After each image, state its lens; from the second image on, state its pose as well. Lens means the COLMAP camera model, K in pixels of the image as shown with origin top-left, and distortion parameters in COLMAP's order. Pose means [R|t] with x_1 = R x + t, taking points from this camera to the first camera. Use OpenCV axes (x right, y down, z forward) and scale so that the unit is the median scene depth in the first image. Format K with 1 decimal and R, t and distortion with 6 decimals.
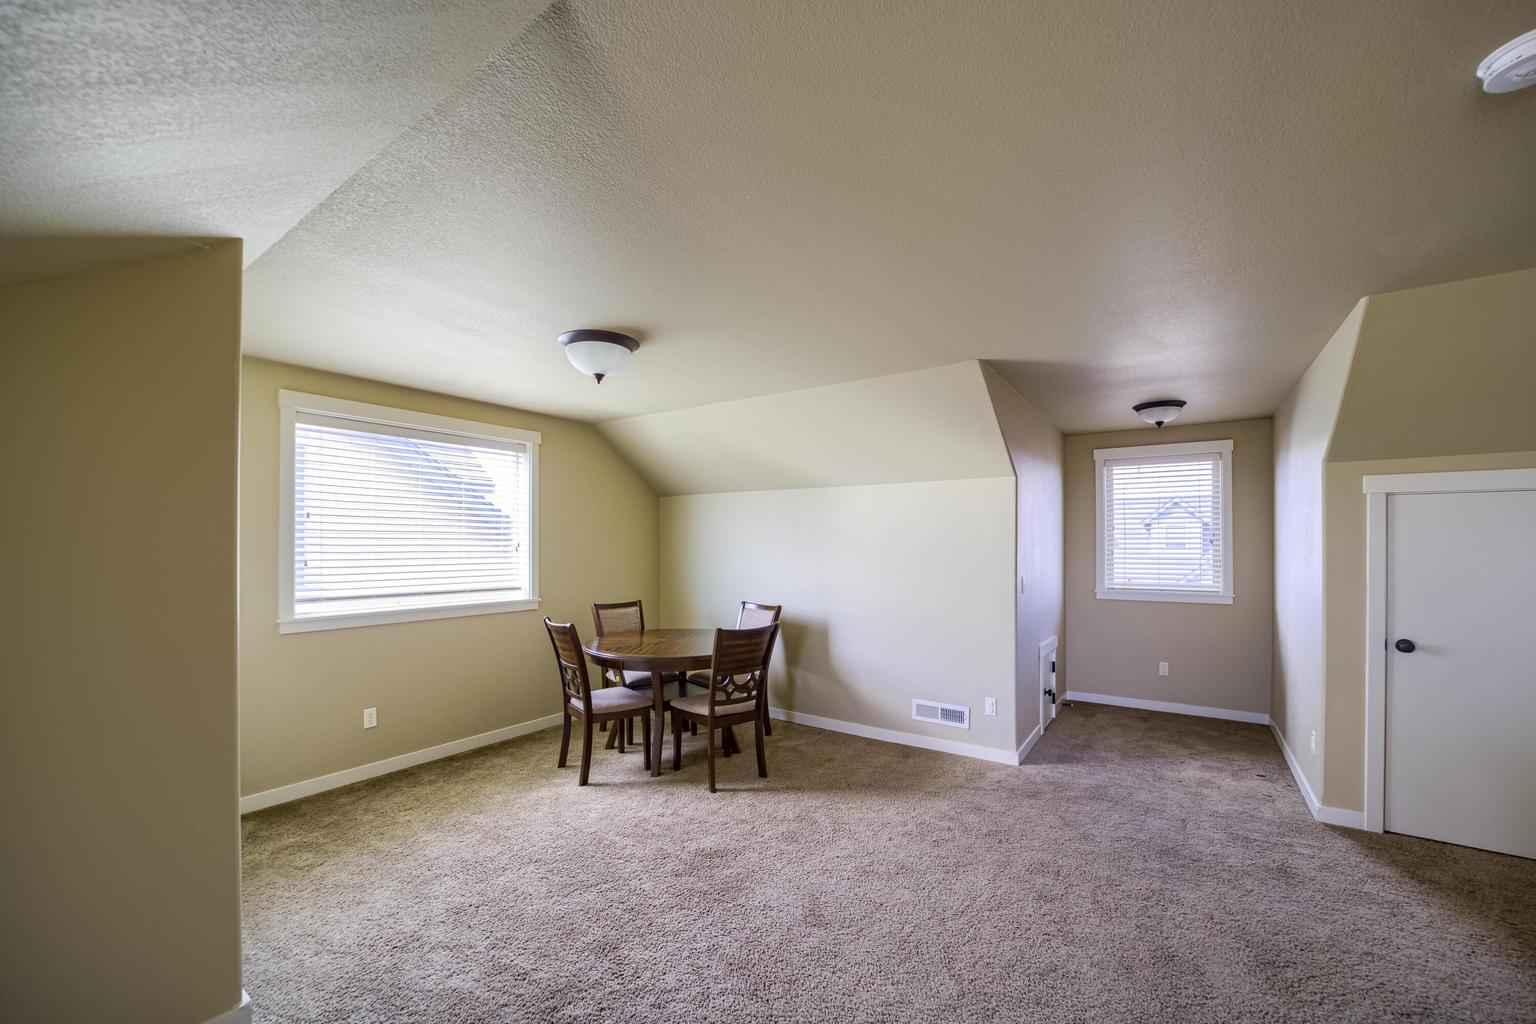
lens RADIAL K [[605.0, 0, 762.7], [0, 605.0, 540.0], [0, 0, 1]] dist [-0.017263, 0.000988]
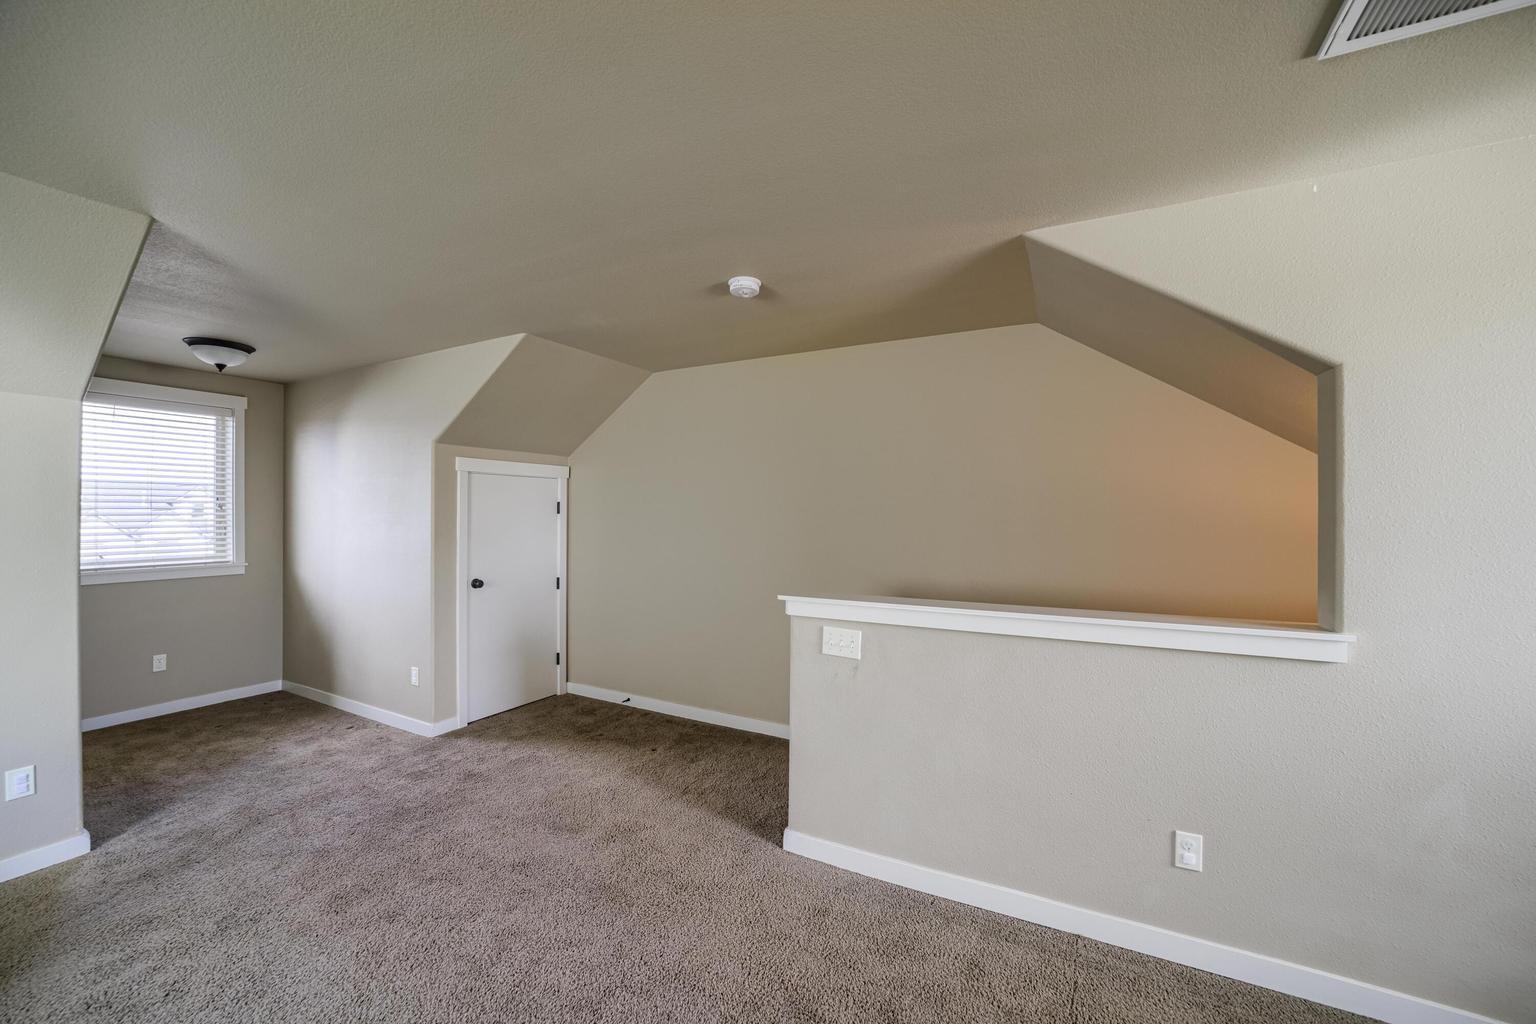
lens RADIAL K [[605.0, 0, 771.0], [0, 605.0, 514.0], [0, 0, 1]] dist [-0.017263, 0.000988]
pose [[-0.097637, -0.006726, 0.995199, -0.289607], [-0.008674, 0.999945, 0.005907, 0.002071], [-0.995184, -0.008056, -0.097690, 0.353282]]
